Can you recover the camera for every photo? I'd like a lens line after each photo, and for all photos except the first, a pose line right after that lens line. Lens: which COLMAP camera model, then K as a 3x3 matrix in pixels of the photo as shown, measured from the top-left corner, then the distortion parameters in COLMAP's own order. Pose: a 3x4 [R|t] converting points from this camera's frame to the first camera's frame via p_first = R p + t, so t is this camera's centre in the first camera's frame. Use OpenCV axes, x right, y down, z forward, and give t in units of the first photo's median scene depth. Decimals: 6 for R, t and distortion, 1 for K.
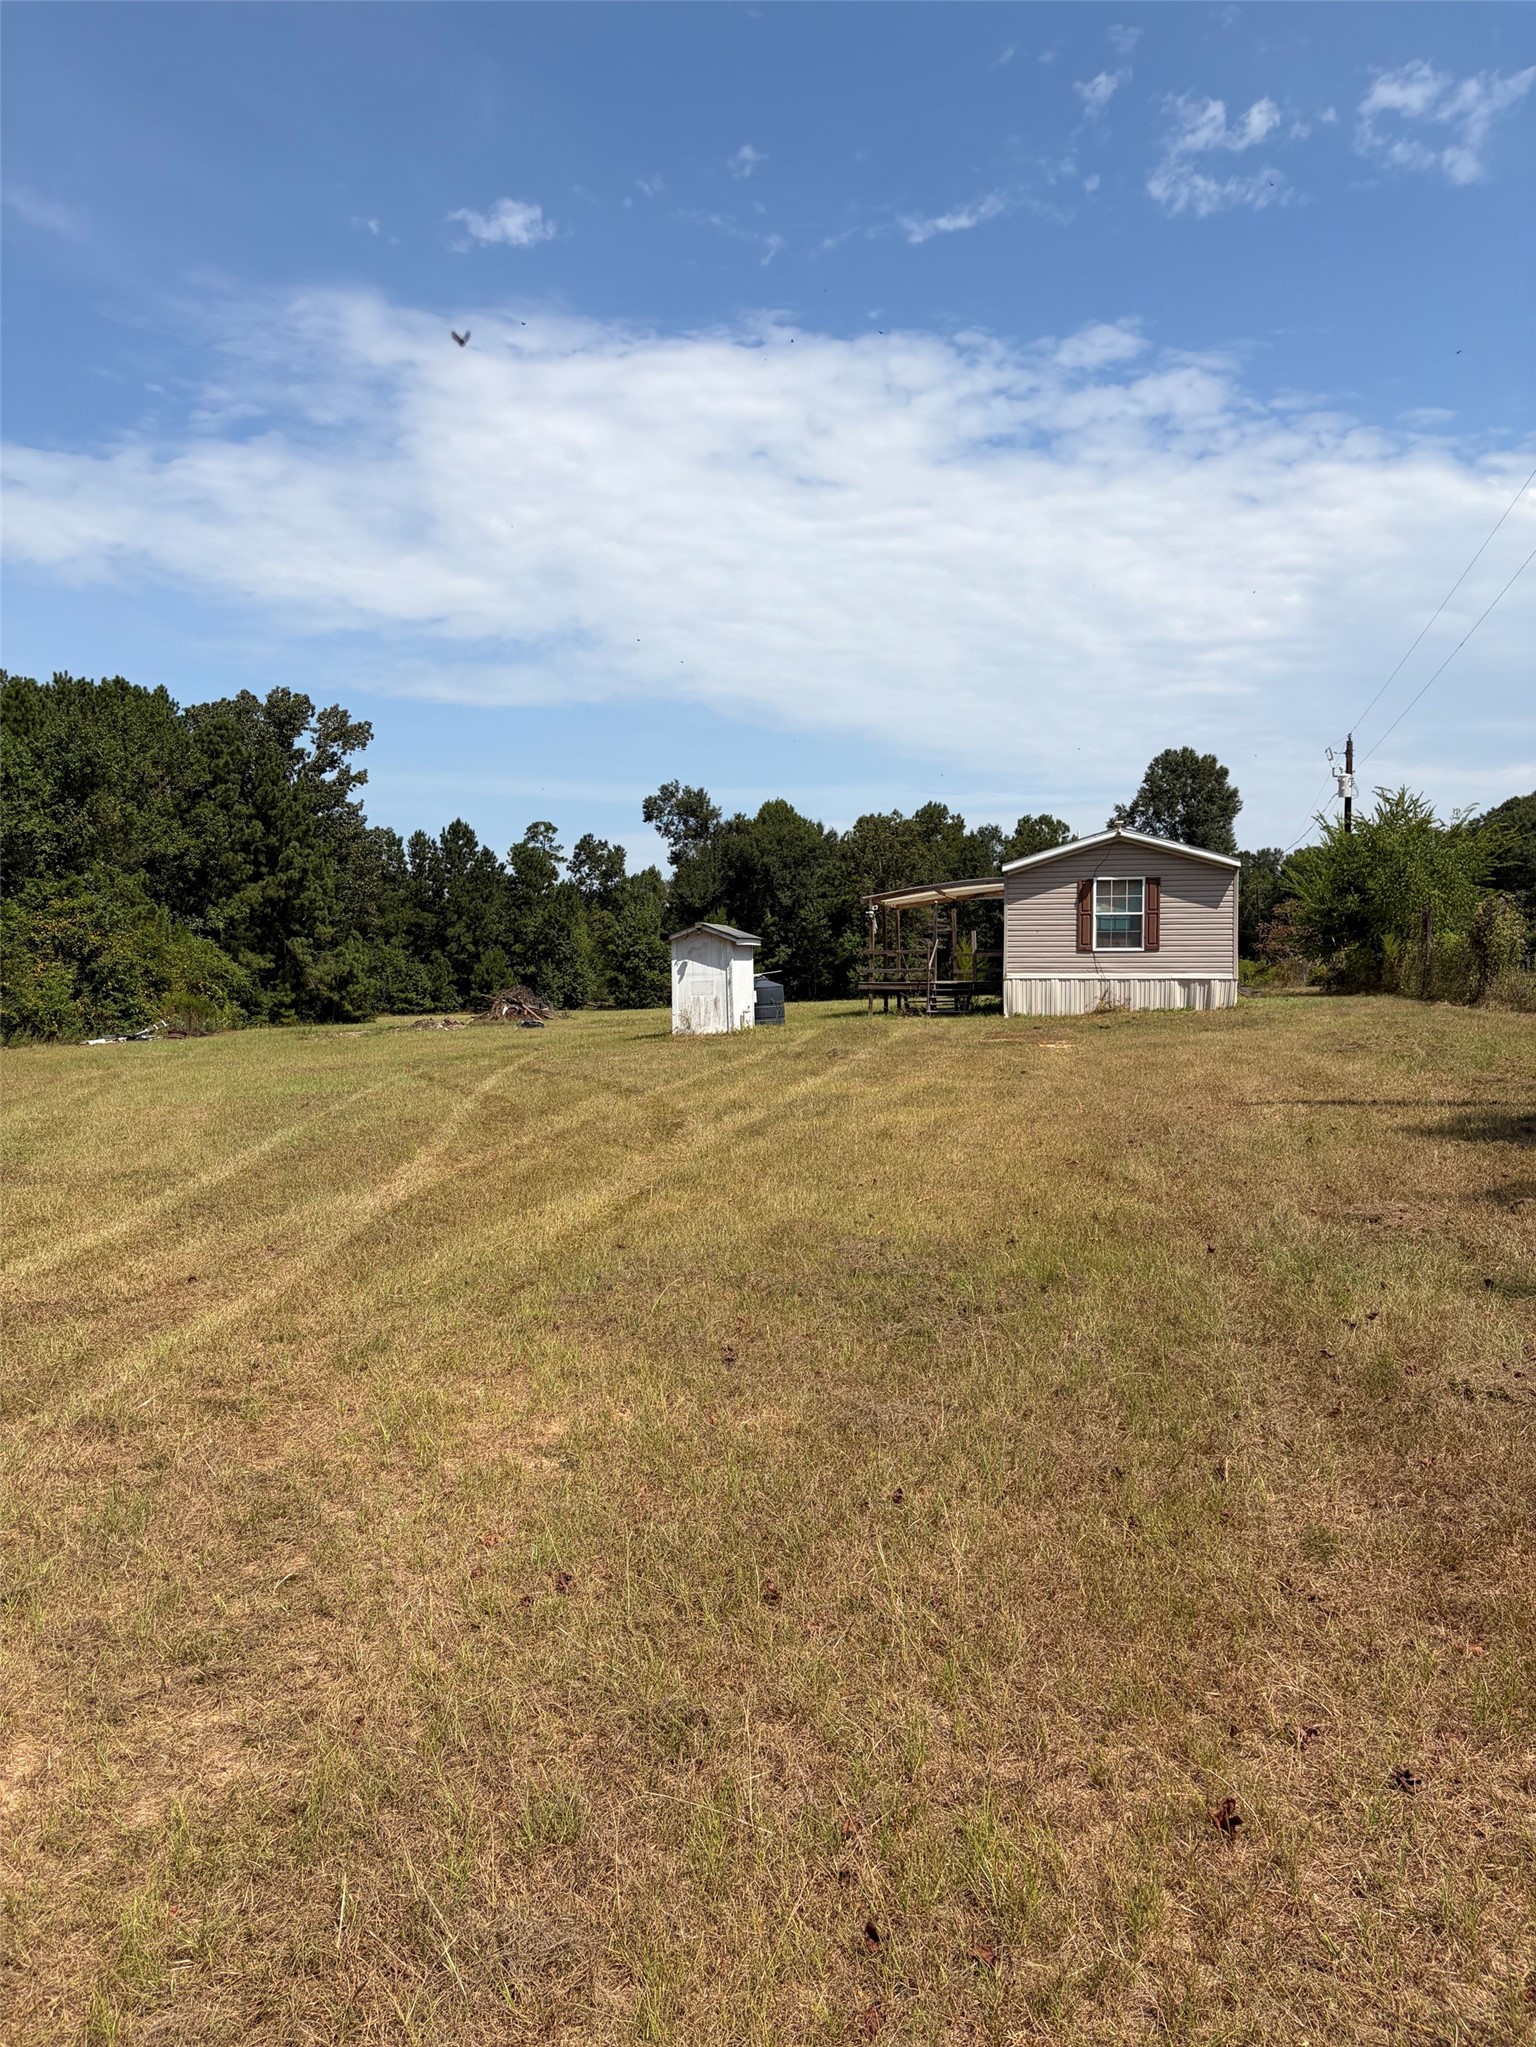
lens RADIAL K [[1557.6, 0, 733.1], [0, 1557.6, 1017.9], [0, 0, 1]] dist [0.079278, -0.044222]
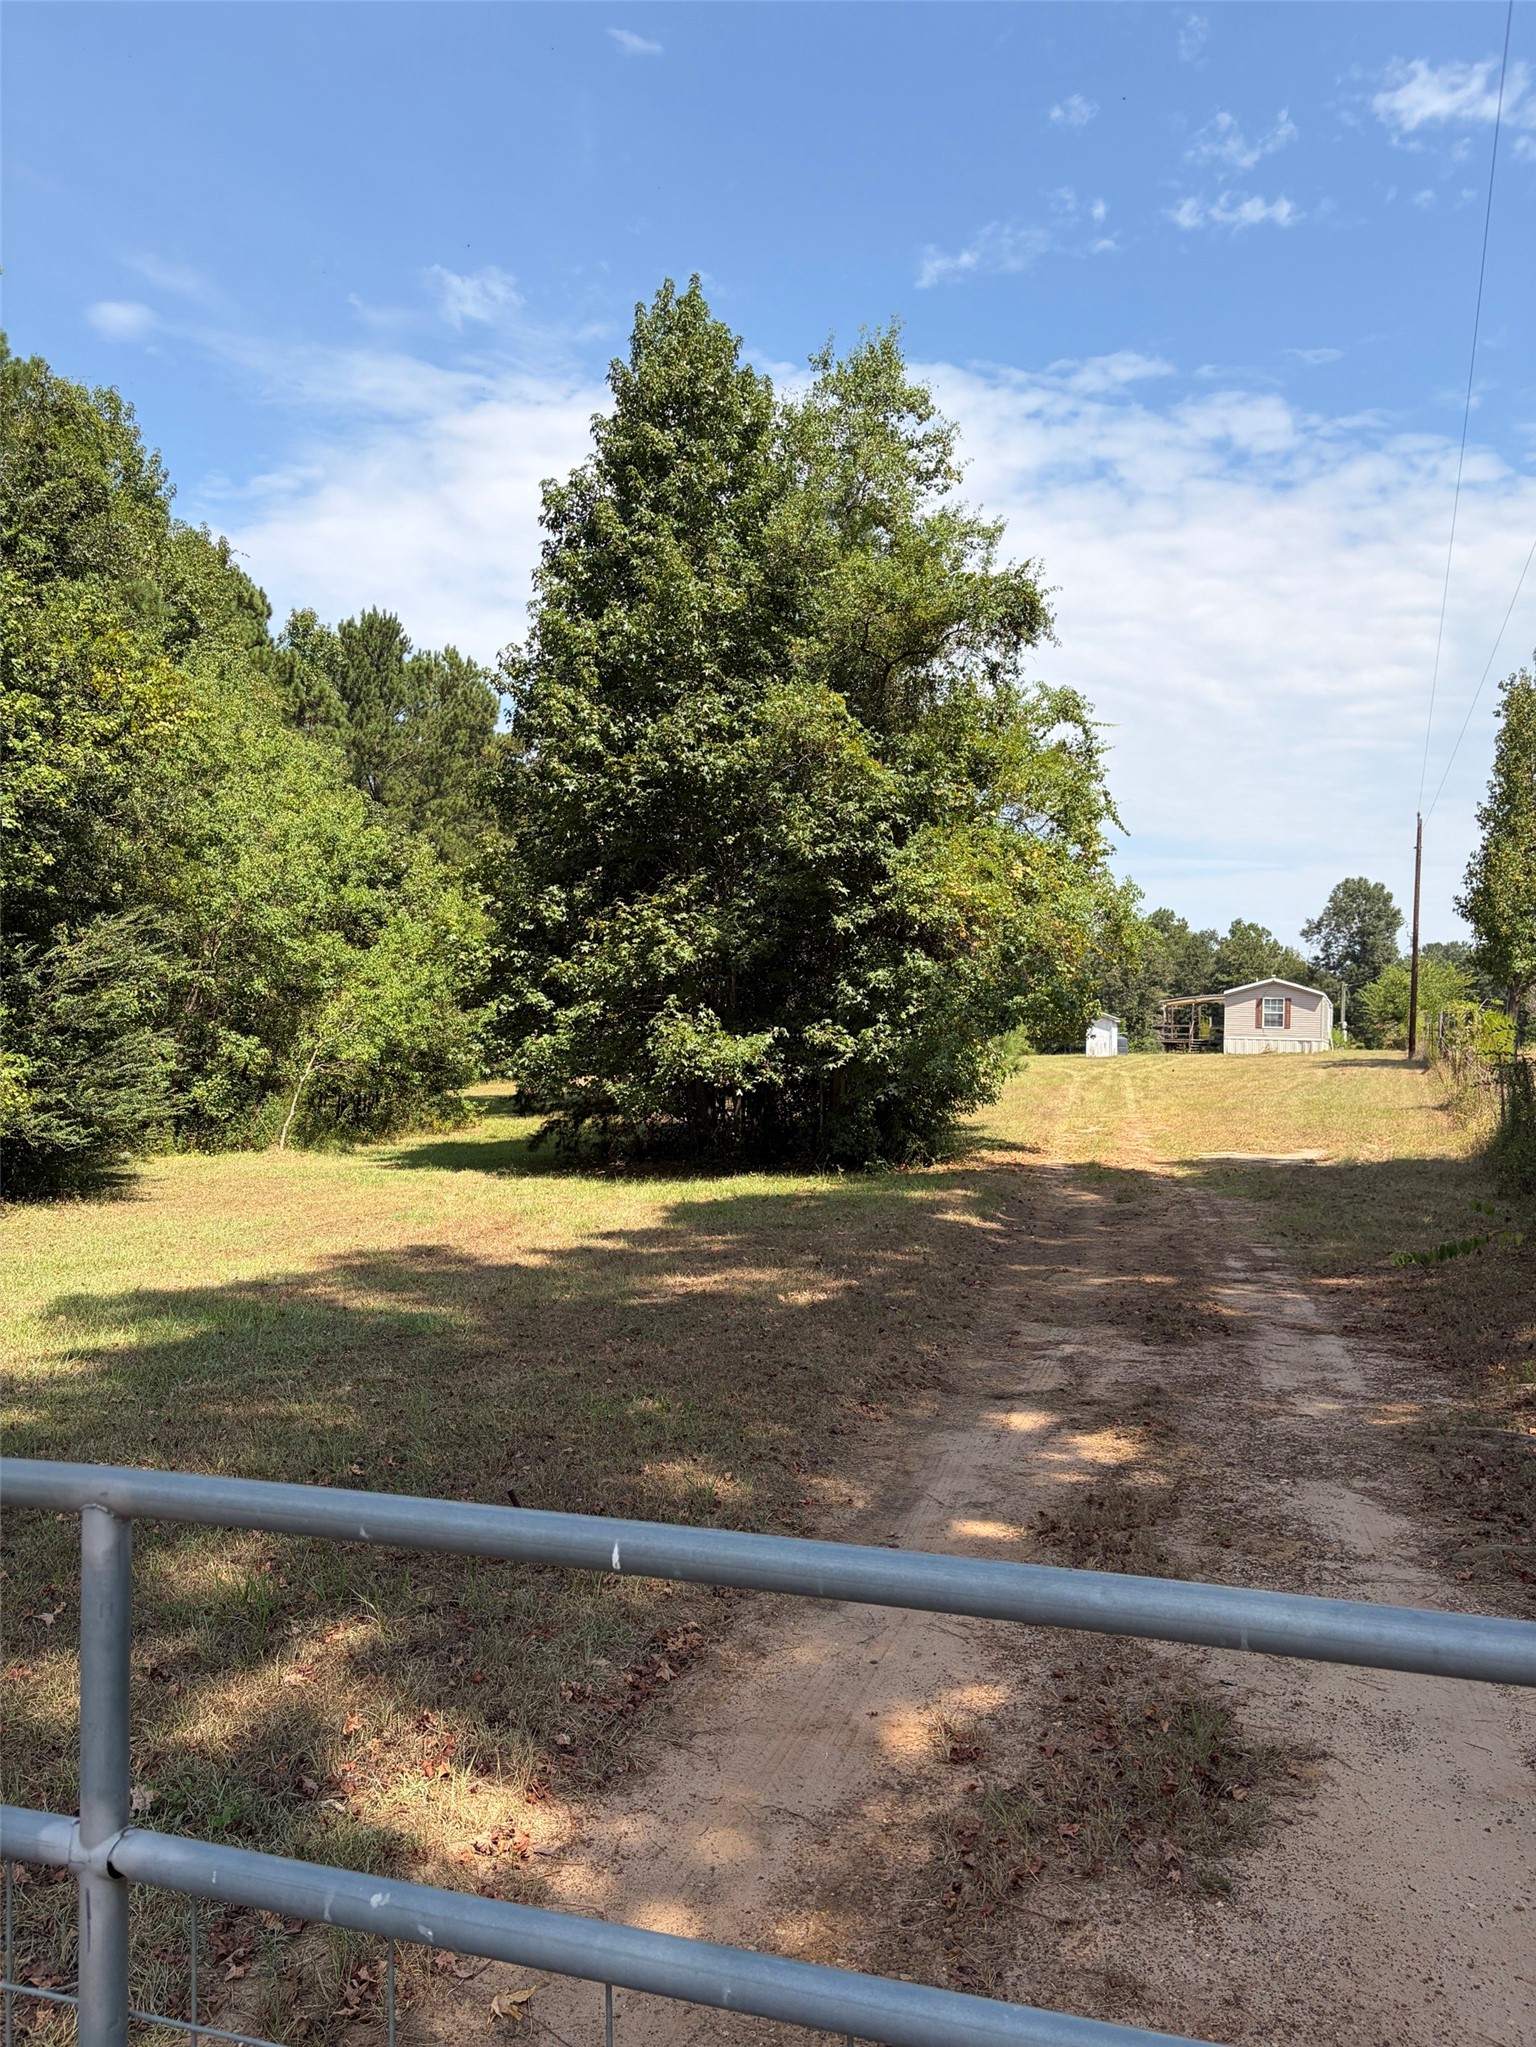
lens RADIAL K [[1557.6, 0, 743.4], [0, 1557.6, 1030.8], [0, 0, 1]] dist [0.079278, -0.044222]
pose [[0.992580, 0.022719, -0.119450, -0.059864], [-0.026695, 0.999138, -0.031797, 0.013282], [0.118624, 0.034749, 0.992331, -0.326473]]
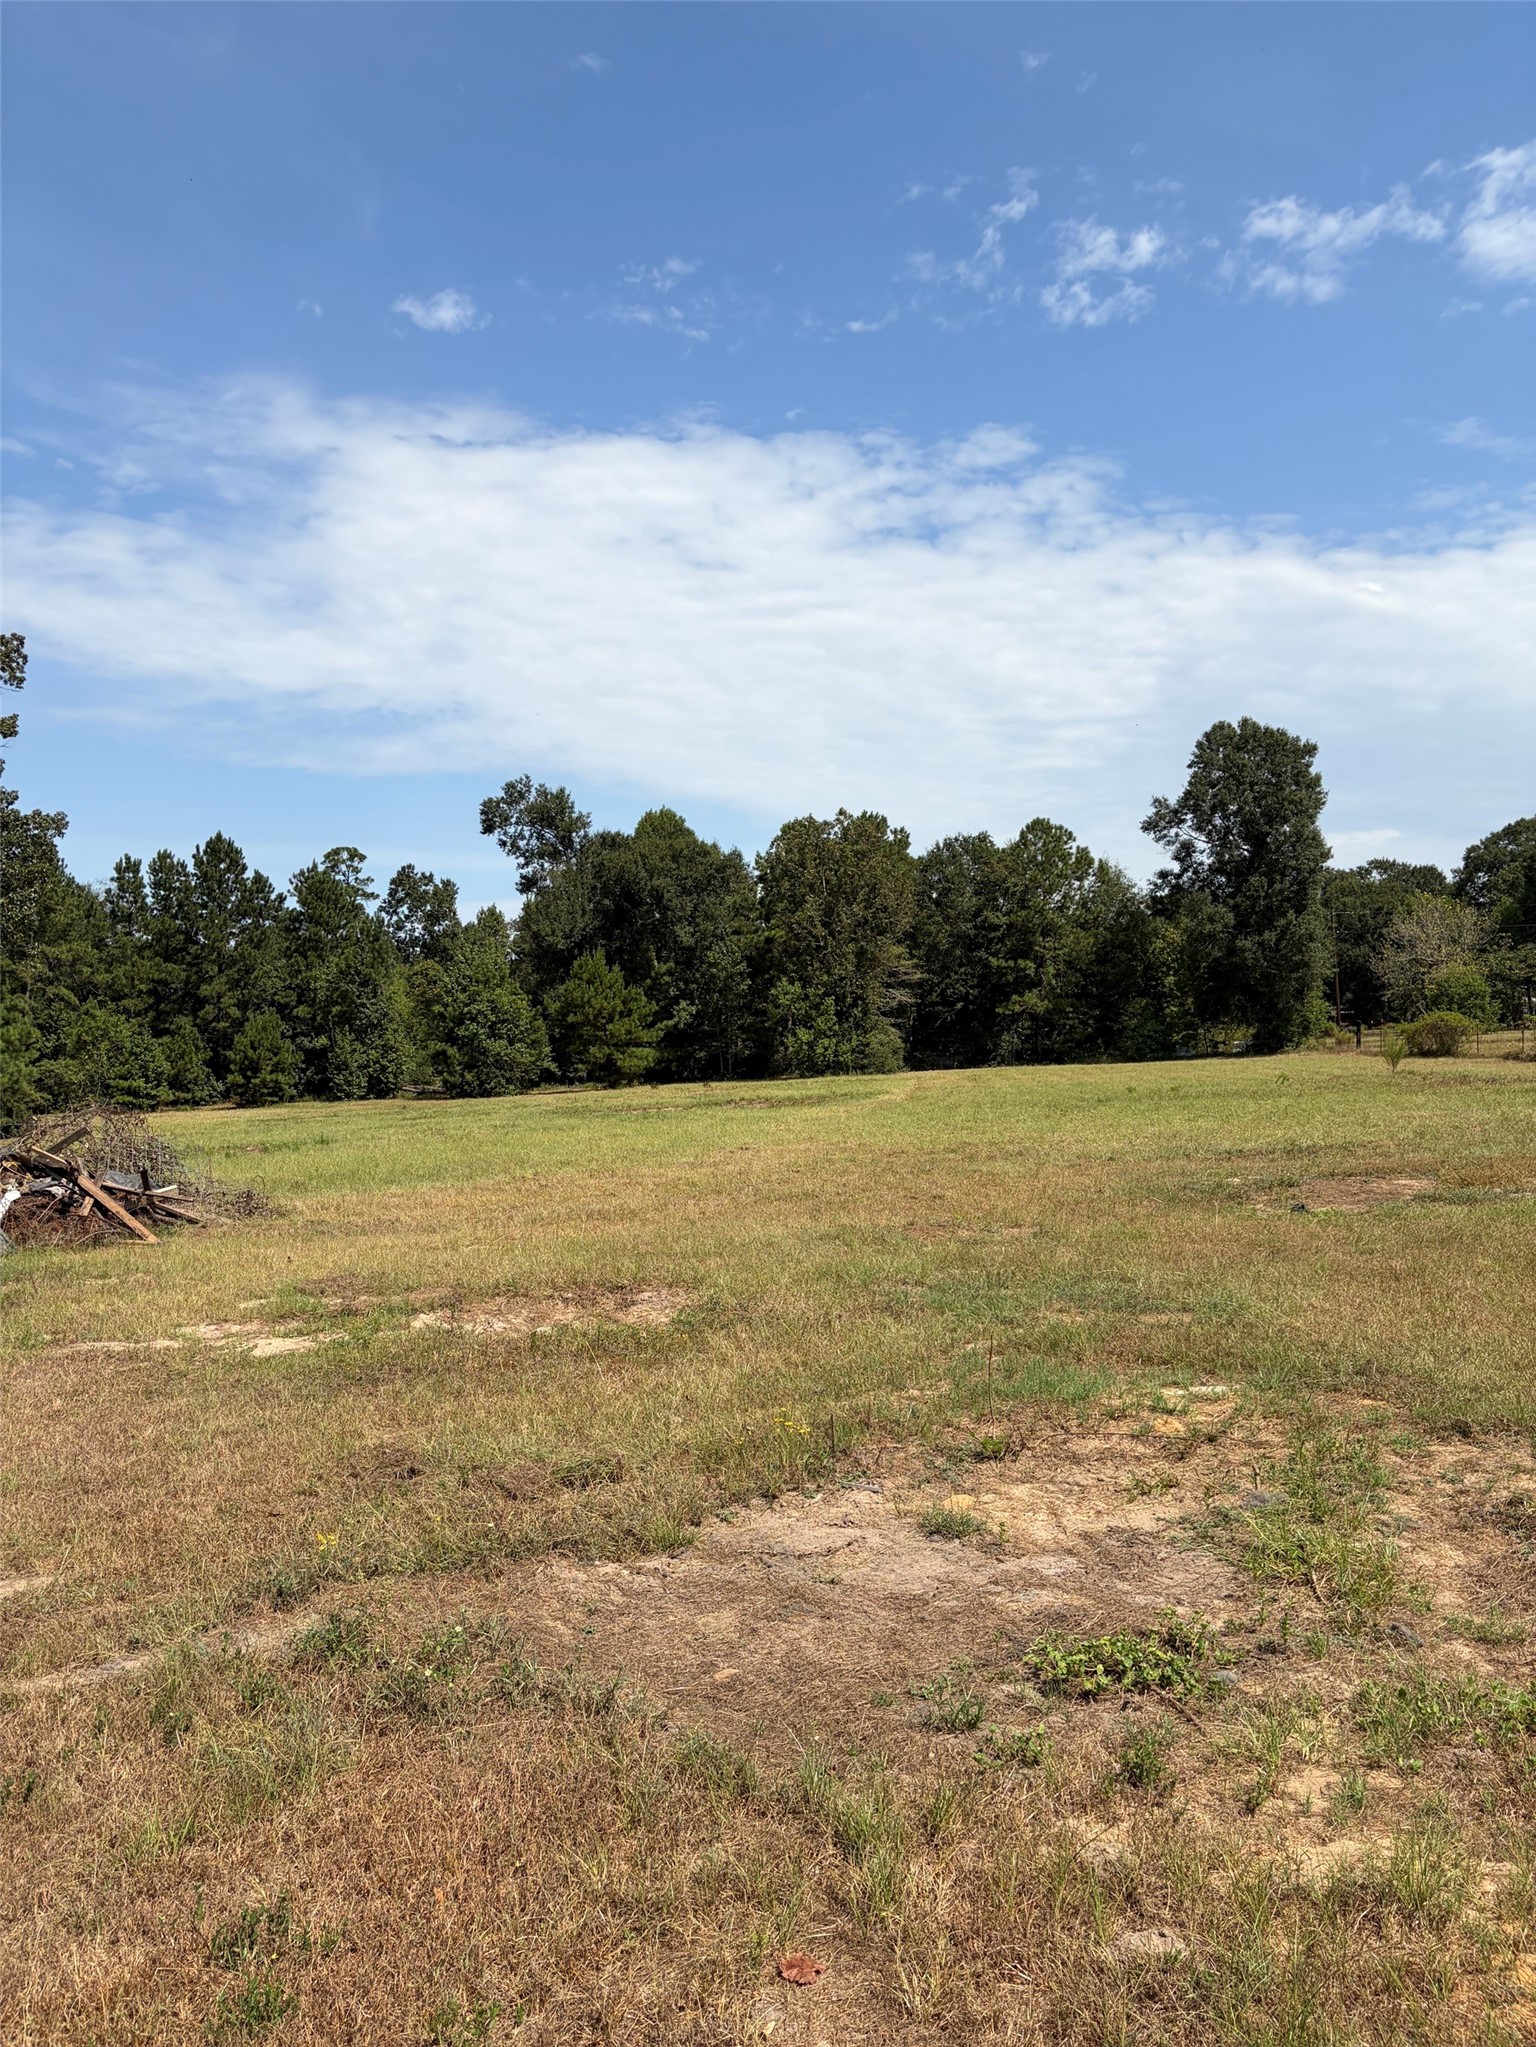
lens RADIAL K [[1557.6, 0, 753.5], [0, 1557.6, 1010.3], [0, 0, 1]] dist [0.079278, -0.044222]
pose [[0.993015, -0.013545, 0.117205, -0.017636], [0.019049, 0.998761, -0.045966, -0.008383], [-0.116437, 0.047877, 0.992043, 0.262150]]
